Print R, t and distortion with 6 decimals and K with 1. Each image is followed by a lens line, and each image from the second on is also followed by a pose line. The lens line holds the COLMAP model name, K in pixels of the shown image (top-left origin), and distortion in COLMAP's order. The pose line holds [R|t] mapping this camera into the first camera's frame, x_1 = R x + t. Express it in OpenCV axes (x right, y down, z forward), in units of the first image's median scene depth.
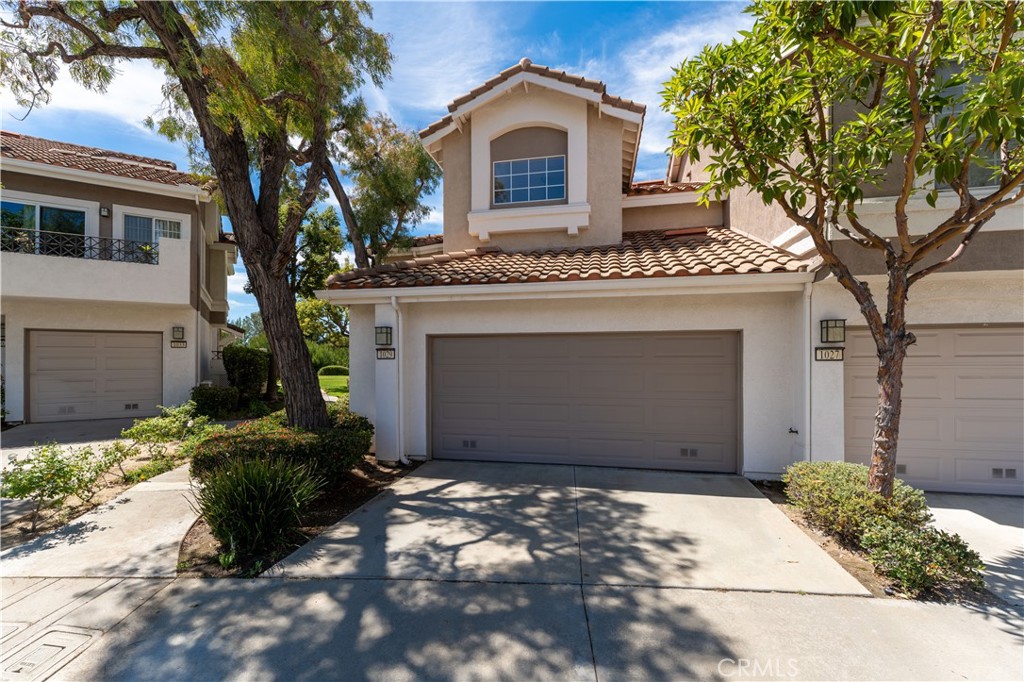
lens RADIAL K [[434.5, 0, 512.0], [0, 434.5, 341.0], [0, 0, 1]] dist [-0.001240, -0.000266]
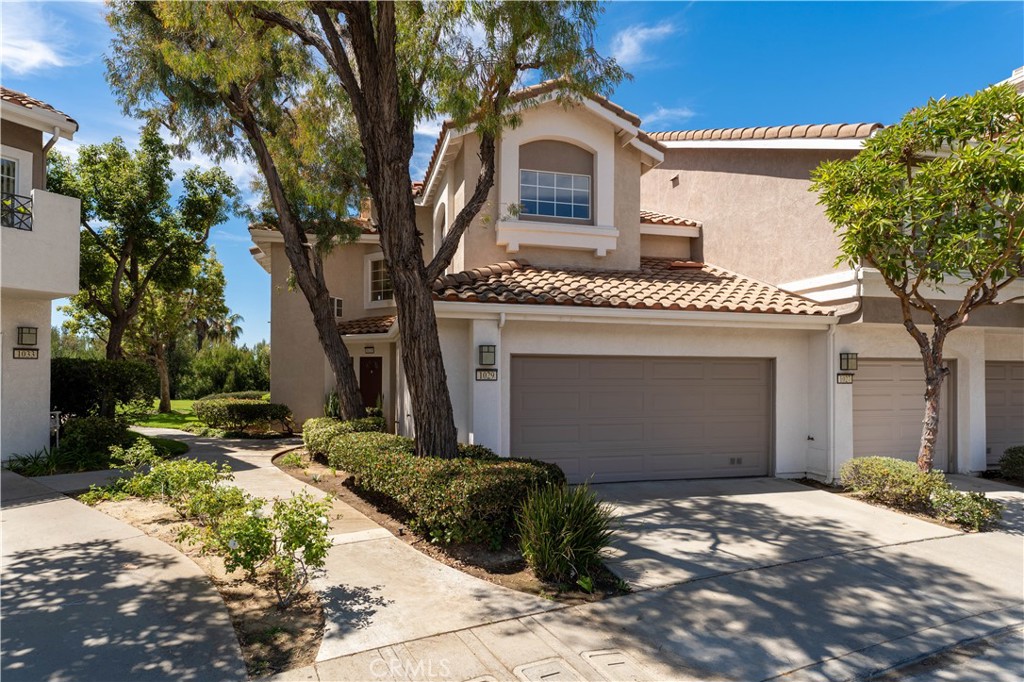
lens RADIAL K [[522.4, 0, 512.9], [0, 522.4, 345.8], [0, 0, 1]] dist [0.000798, -0.000299]
pose [[0.902891, 0.030265, 0.428802, -0.902448], [-0.025308, 0.999531, -0.017259, -0.017654], [-0.429123, 0.004730, 0.903234, -0.018762]]
